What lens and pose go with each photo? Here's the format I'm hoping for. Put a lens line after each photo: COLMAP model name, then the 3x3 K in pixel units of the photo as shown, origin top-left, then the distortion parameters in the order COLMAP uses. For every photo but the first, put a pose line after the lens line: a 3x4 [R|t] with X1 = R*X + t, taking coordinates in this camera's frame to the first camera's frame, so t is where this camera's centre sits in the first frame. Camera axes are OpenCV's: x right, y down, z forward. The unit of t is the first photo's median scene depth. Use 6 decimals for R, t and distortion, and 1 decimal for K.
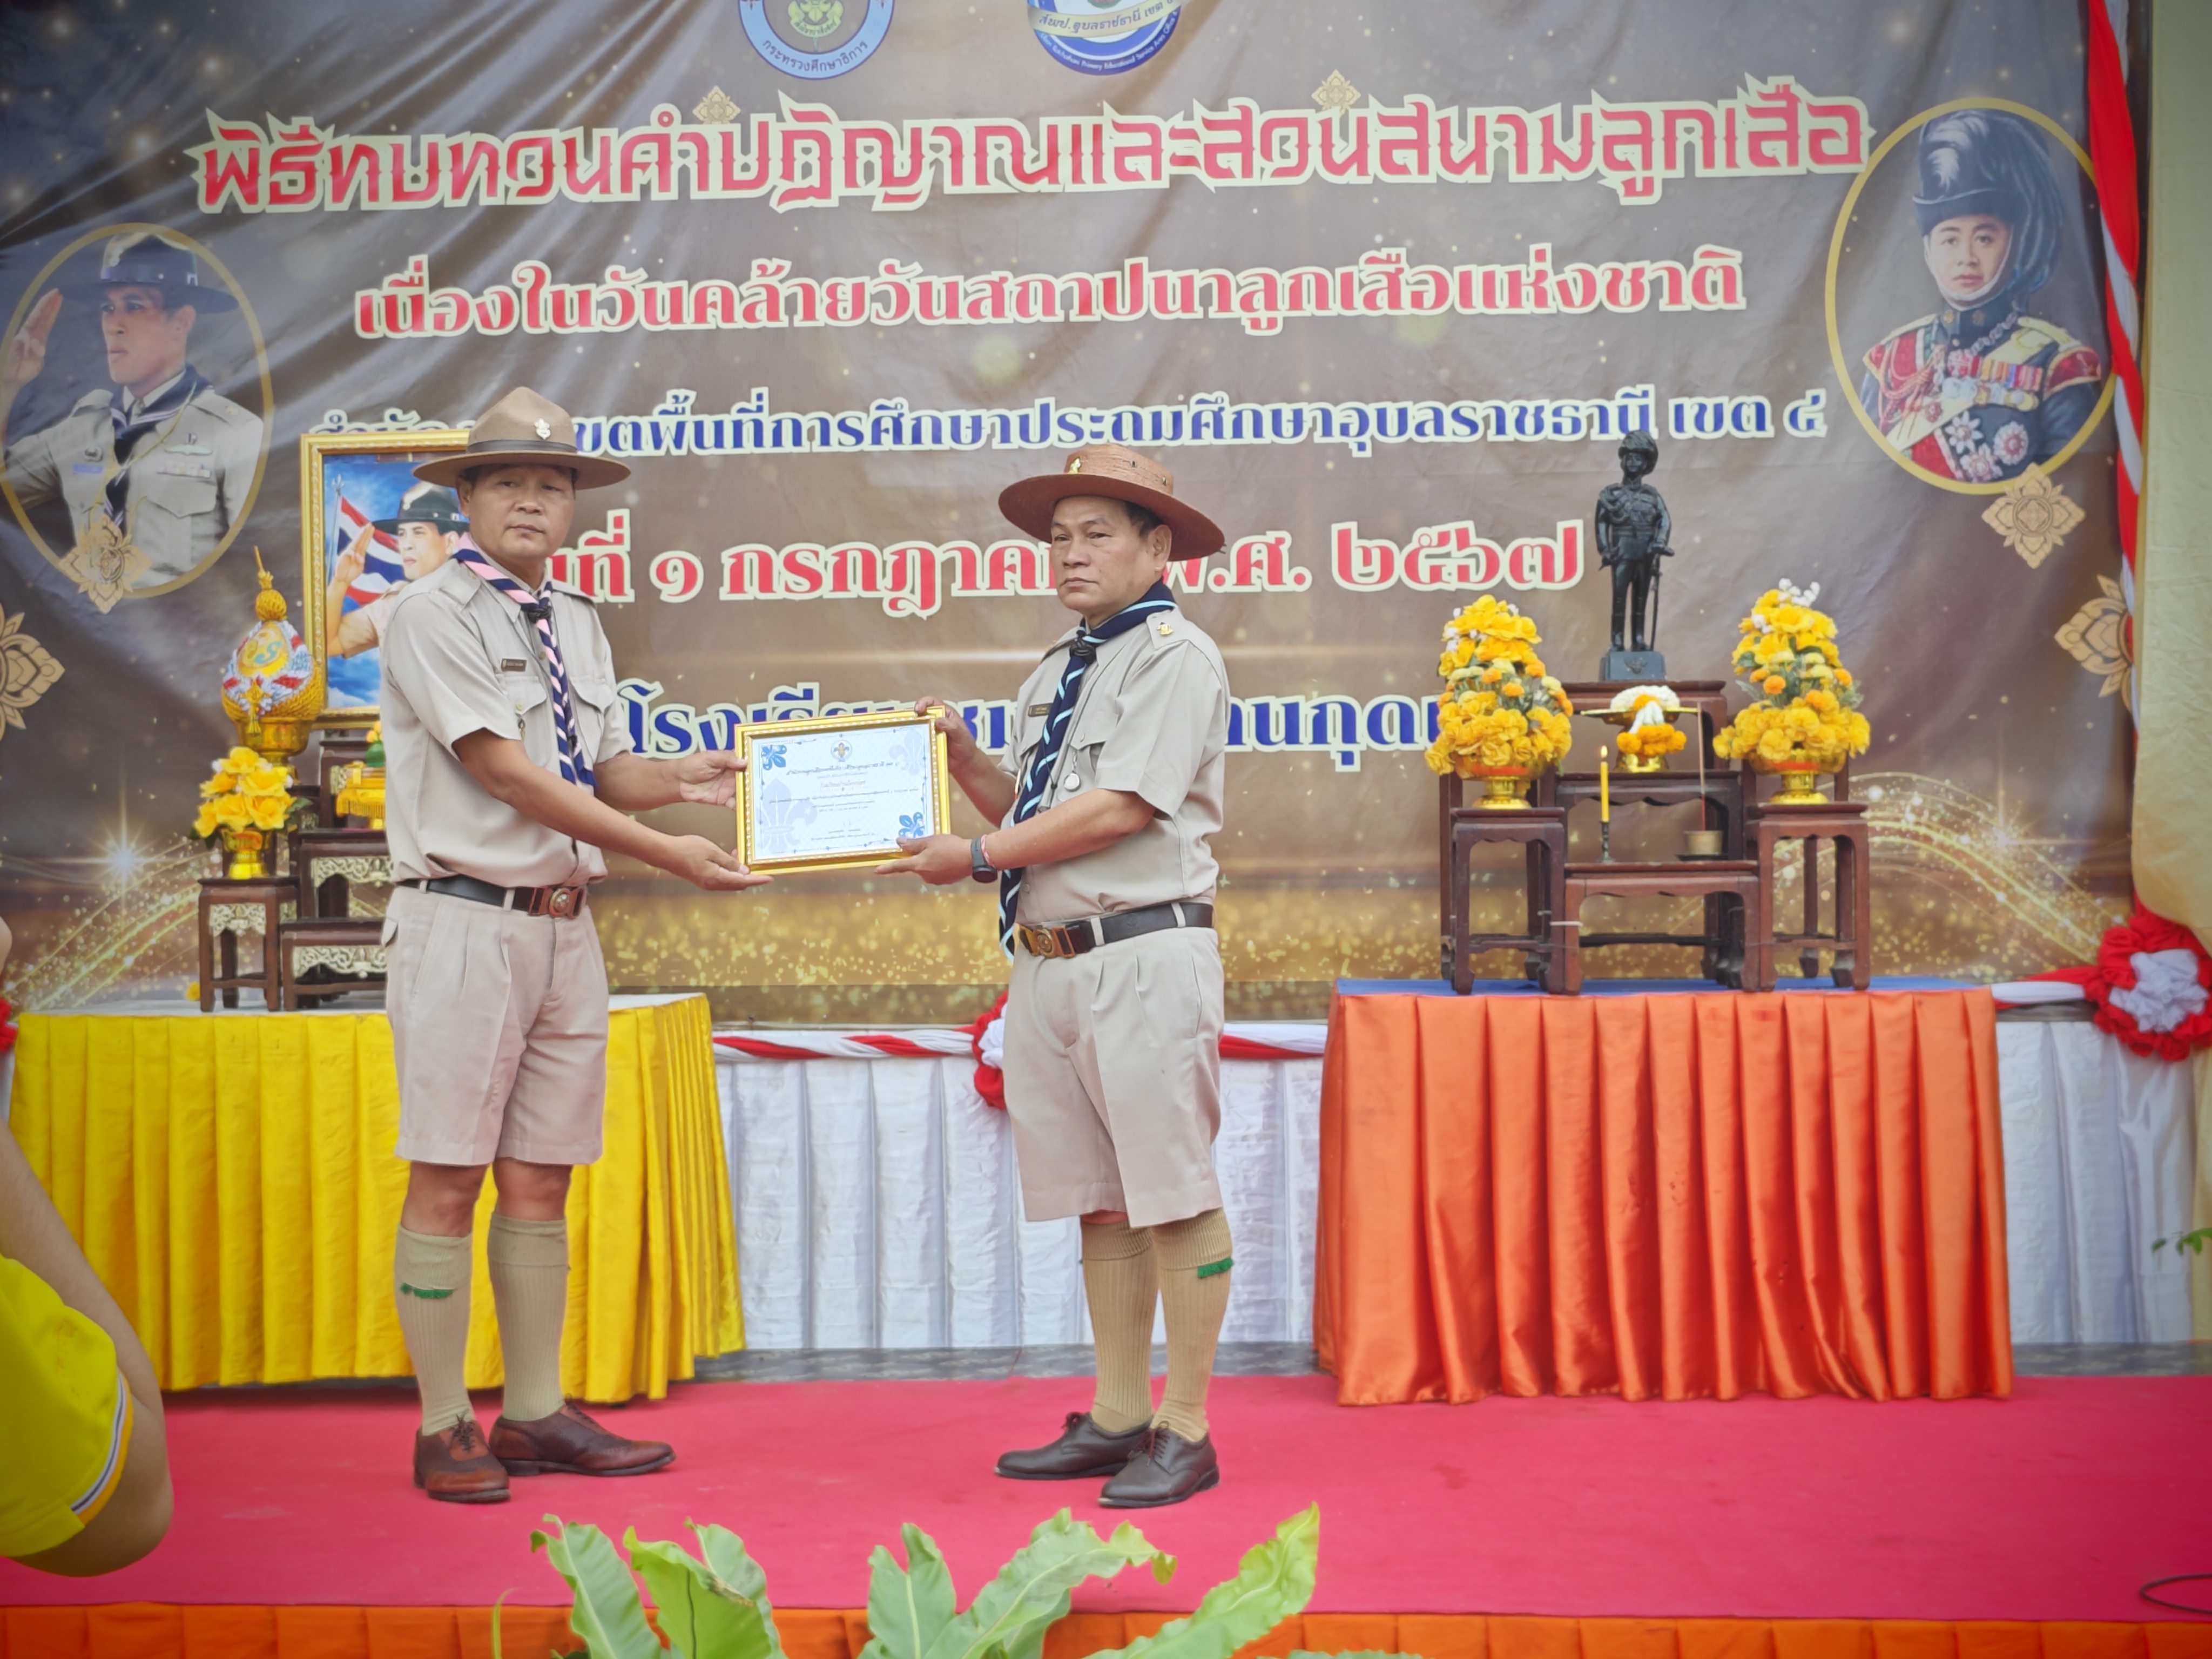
lens RADIAL K [[3233.8, 0, 1134.2], [0, 3233.8, 811.5], [0, 0, 1]] dist [-0.083991, 0.635461]
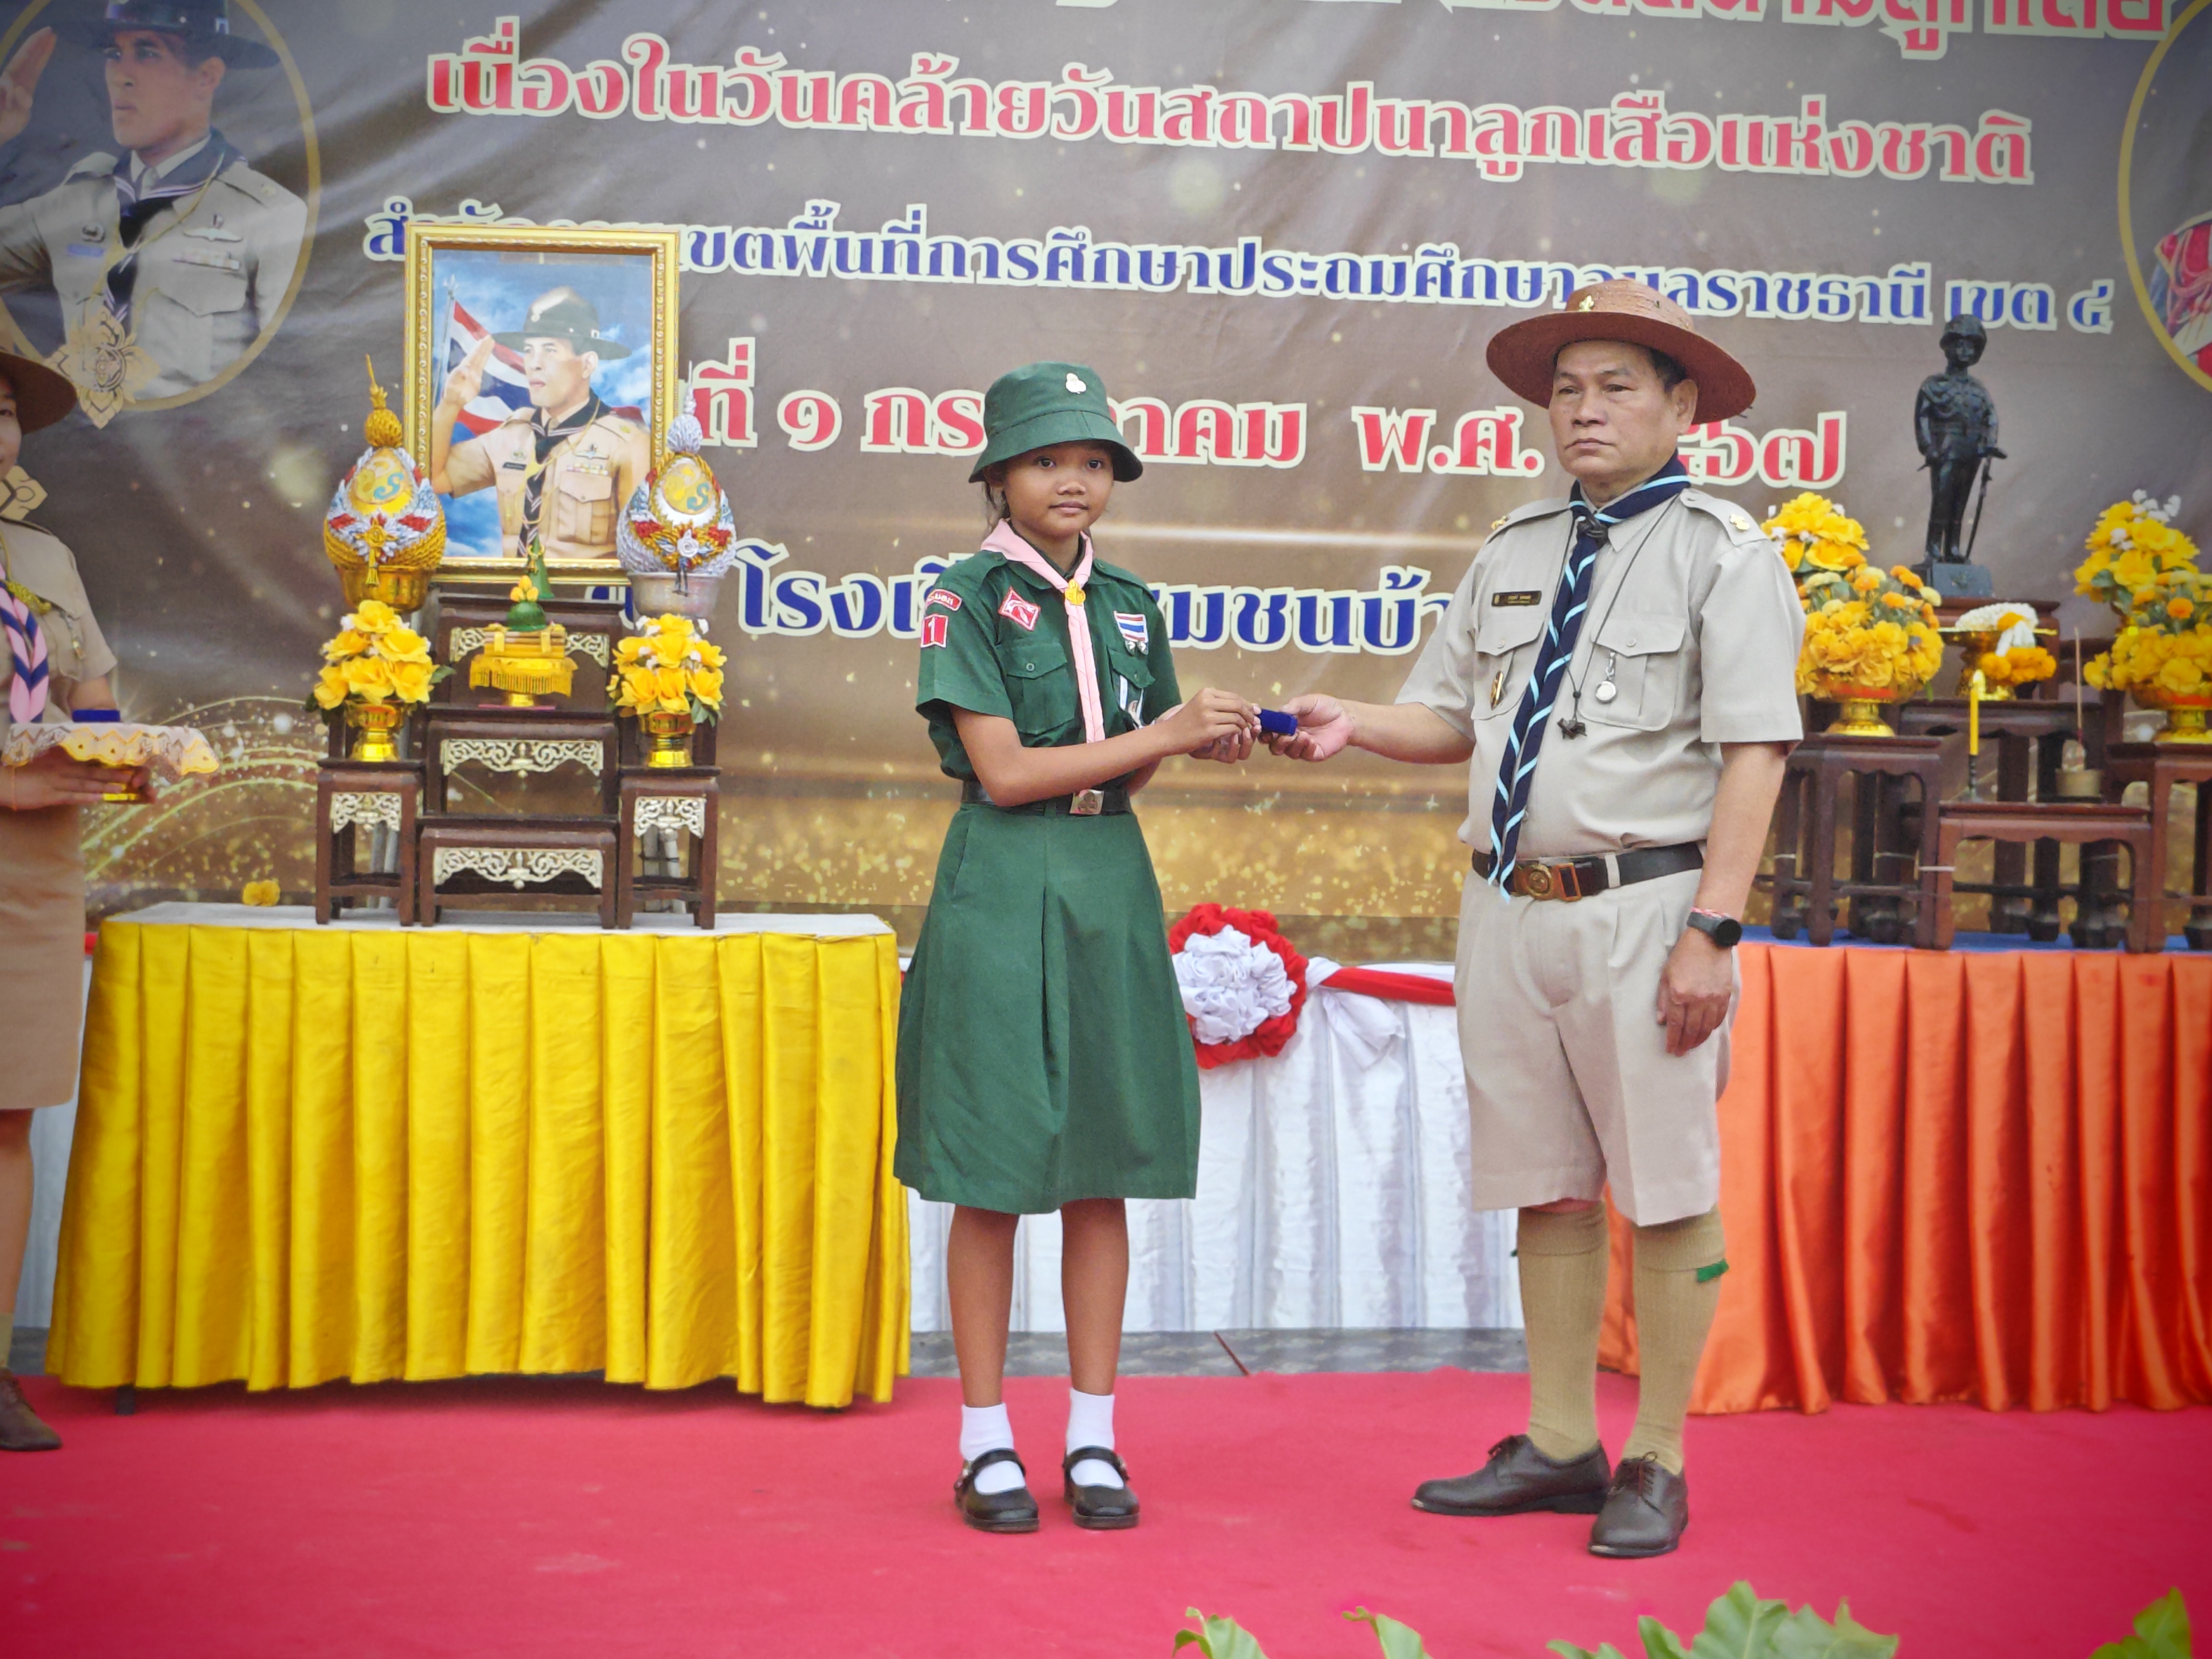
lens RADIAL K [[3309.0, 0, 1193.2], [0, 3309.0, 821.7], [0, 0, 1]] dist [0.006299, 0.064170]
pose [[0.985805, 0.034297, 0.164356, -0.184469], [-0.039759, 0.998757, 0.030059, 0.002268], [-0.163120, -0.036167, 0.985943, 0.123406]]
